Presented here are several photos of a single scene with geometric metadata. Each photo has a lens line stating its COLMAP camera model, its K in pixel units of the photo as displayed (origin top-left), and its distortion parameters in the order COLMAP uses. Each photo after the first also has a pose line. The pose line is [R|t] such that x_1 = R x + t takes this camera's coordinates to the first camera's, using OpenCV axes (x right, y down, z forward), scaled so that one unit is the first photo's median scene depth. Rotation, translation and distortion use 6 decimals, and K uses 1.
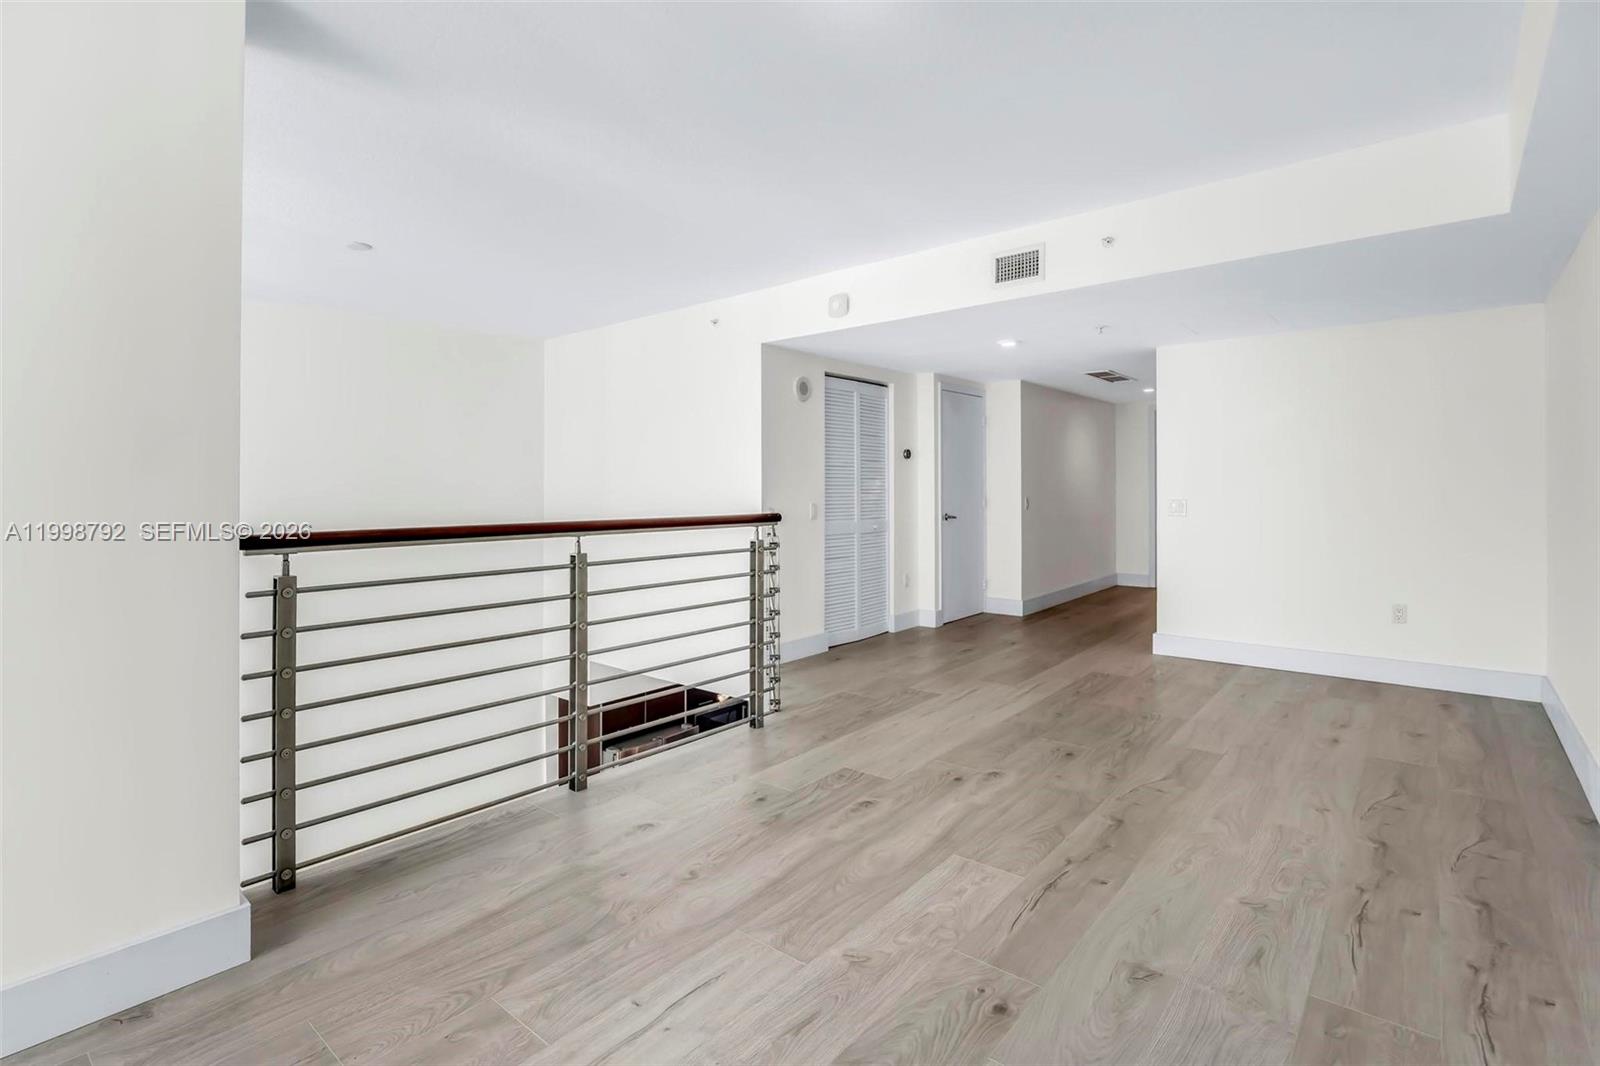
lens RADIAL K [[759.5, 0, 802.3], [0, 759.5, 484.2], [0, 0, 1]] dist [-0.014938, 0.001292]
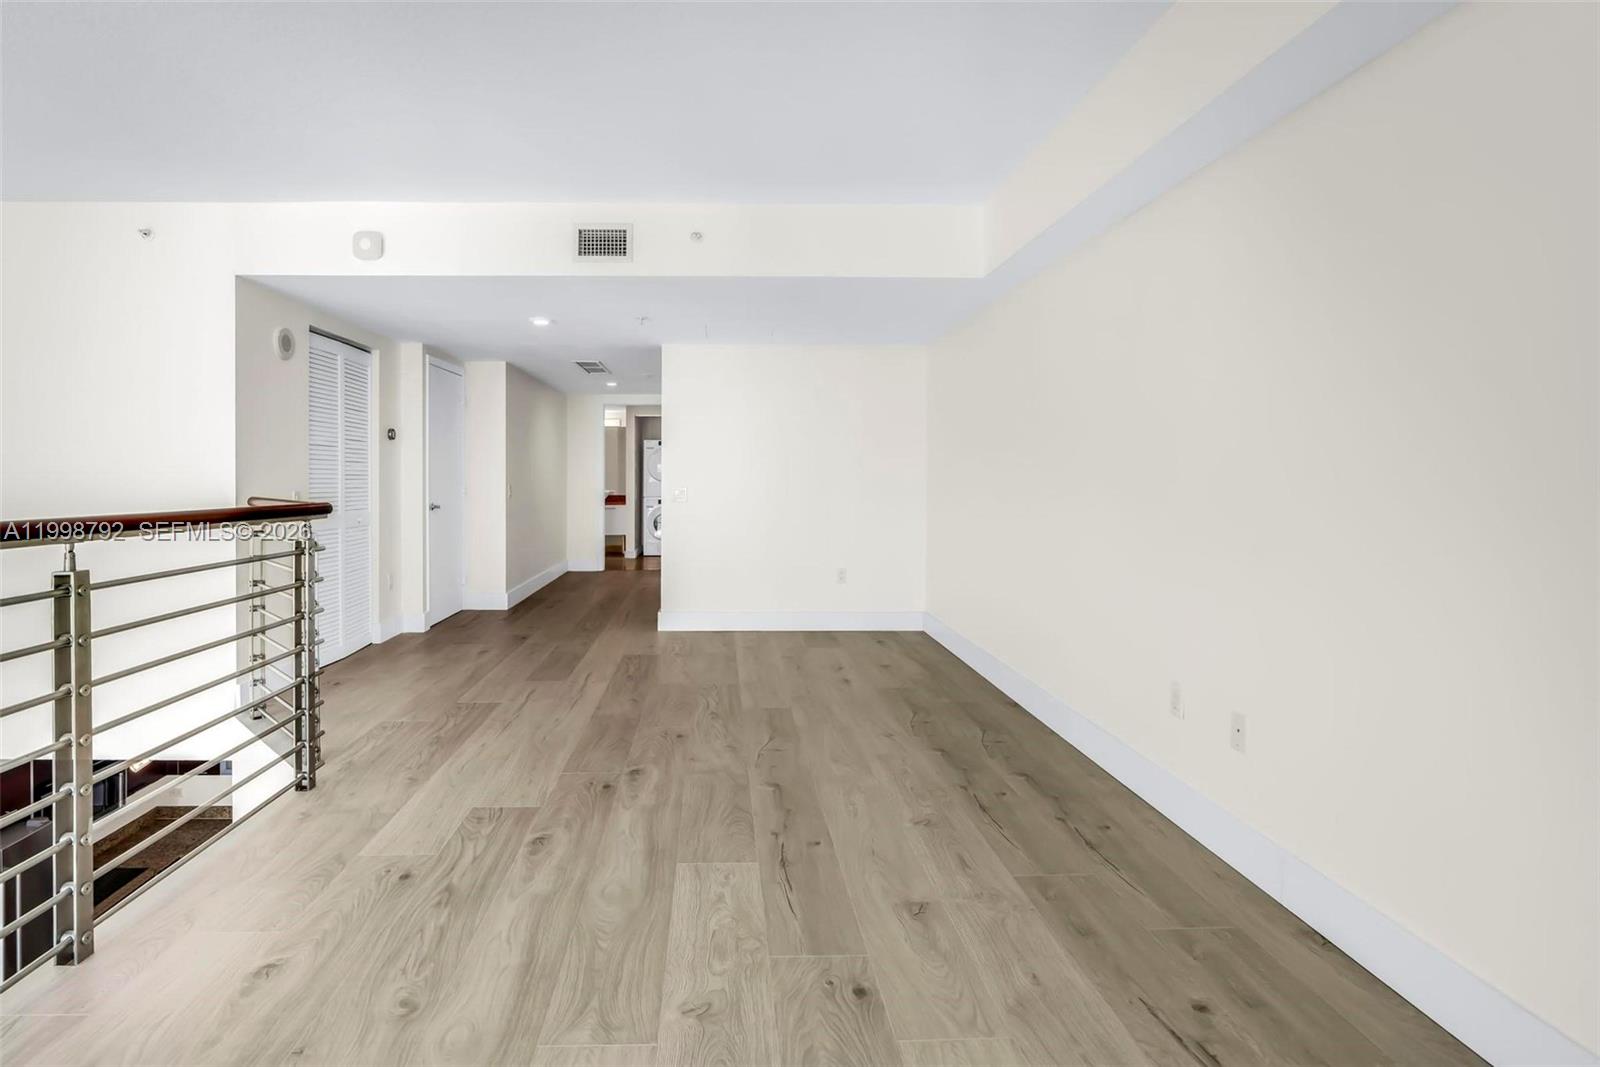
lens RADIAL K [[759.5, 0, 802.3], [0, 759.5, 484.7], [0, 0, 1]] dist [-0.014938, 0.001292]
pose [[0.753392, 0.000928, 0.657571, -0.249673], [-0.010532, 0.999888, 0.010656, 0.010133], [-0.657487, -0.014954, 0.753317, 0.172591]]
